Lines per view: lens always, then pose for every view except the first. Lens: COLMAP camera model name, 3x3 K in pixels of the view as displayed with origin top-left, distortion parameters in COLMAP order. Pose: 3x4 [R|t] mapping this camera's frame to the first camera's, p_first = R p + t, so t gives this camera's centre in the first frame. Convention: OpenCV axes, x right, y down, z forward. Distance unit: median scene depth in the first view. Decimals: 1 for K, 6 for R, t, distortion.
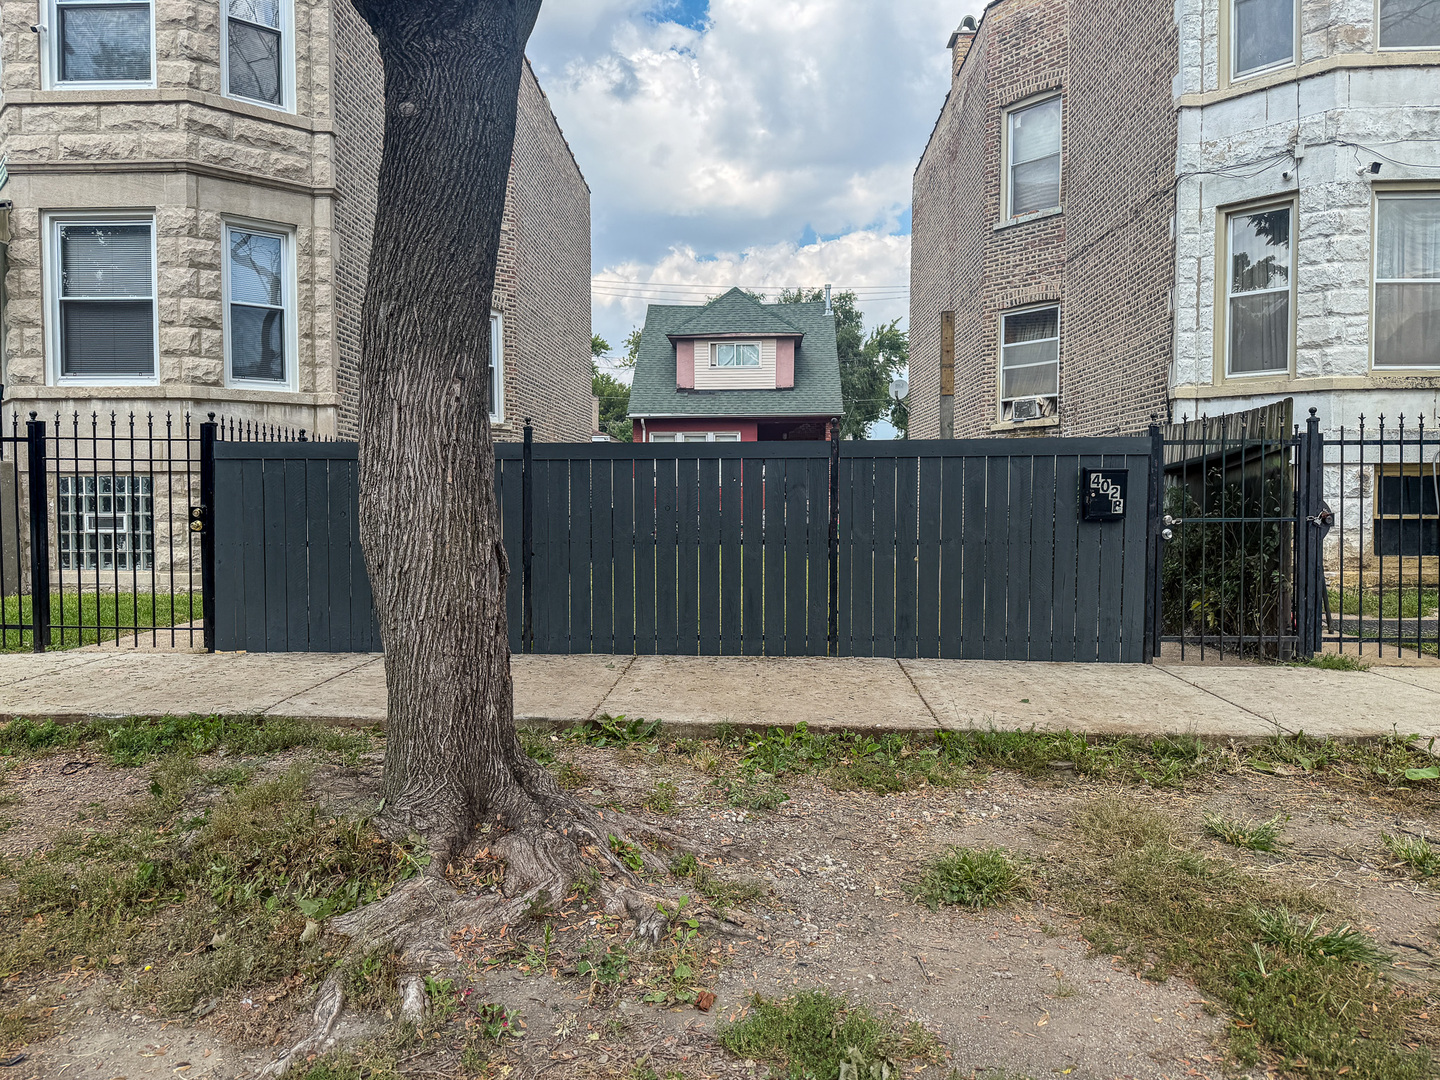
lens RADIAL K [[1066.3, 0, 716.6], [0, 1066.3, 537.5], [0, 0, 1]] dist [0.097936, -0.003156]
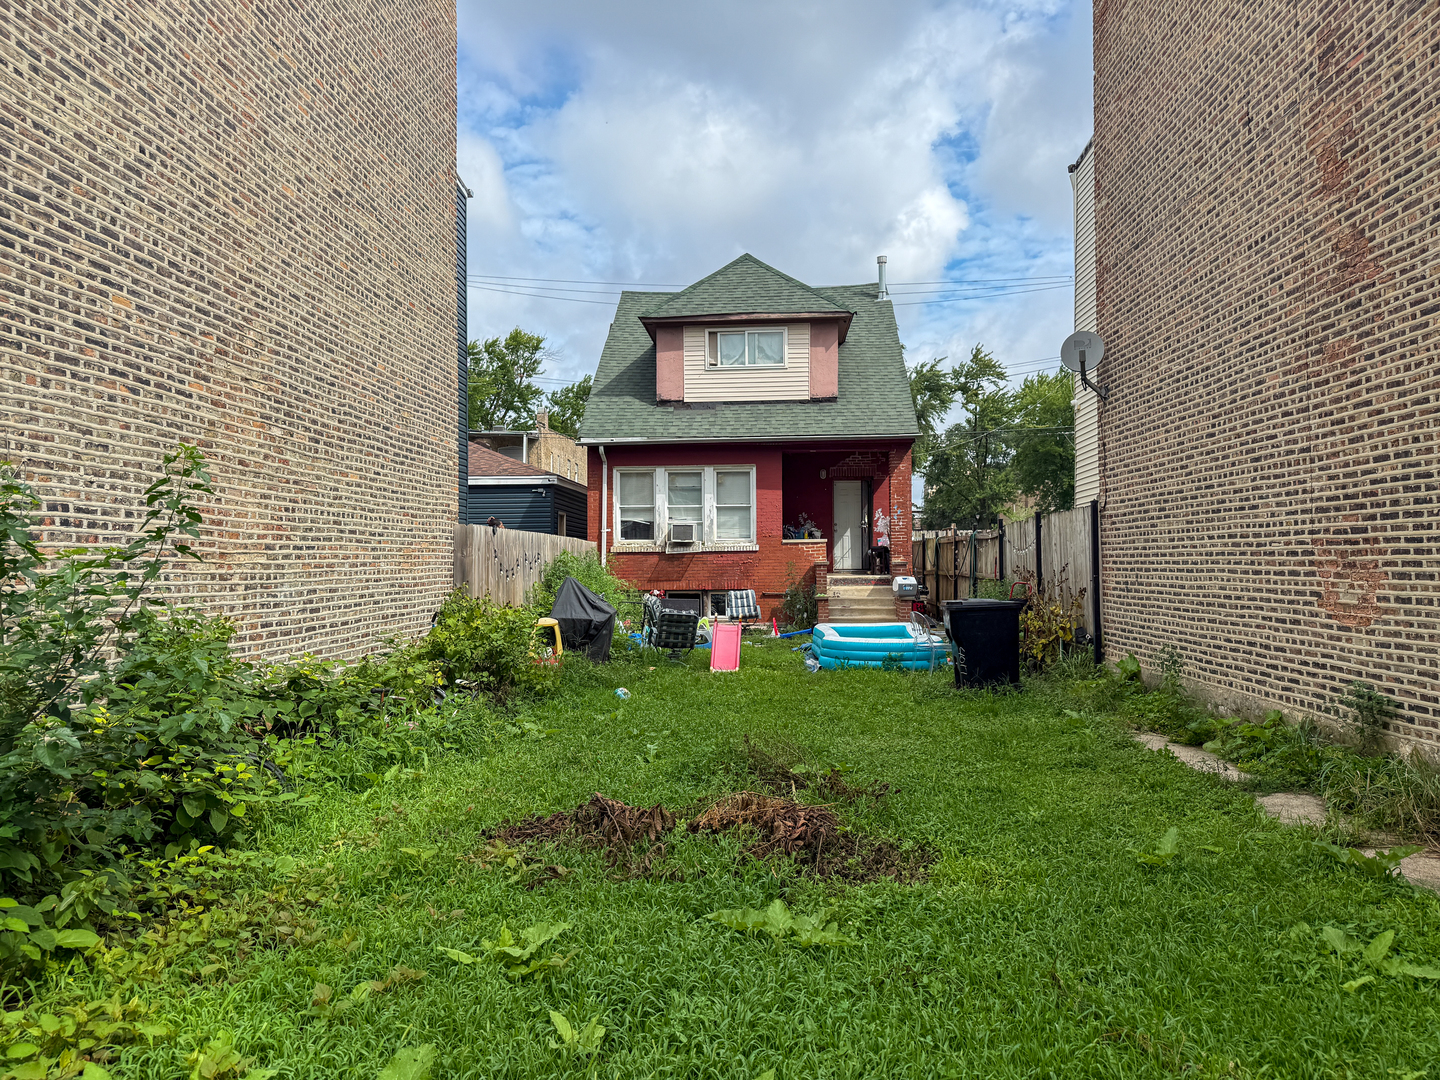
lens RADIAL K [[1066.3, 0, 720.4], [0, 1066.3, 541.5], [0, 0, 1]] dist [0.097936, -0.003156]
pose [[0.999793, -0.009299, -0.018096, 0.012262], [0.008310, 0.998510, -0.053938, -0.019364], [0.018570, 0.053776, 0.998380, 0.360331]]
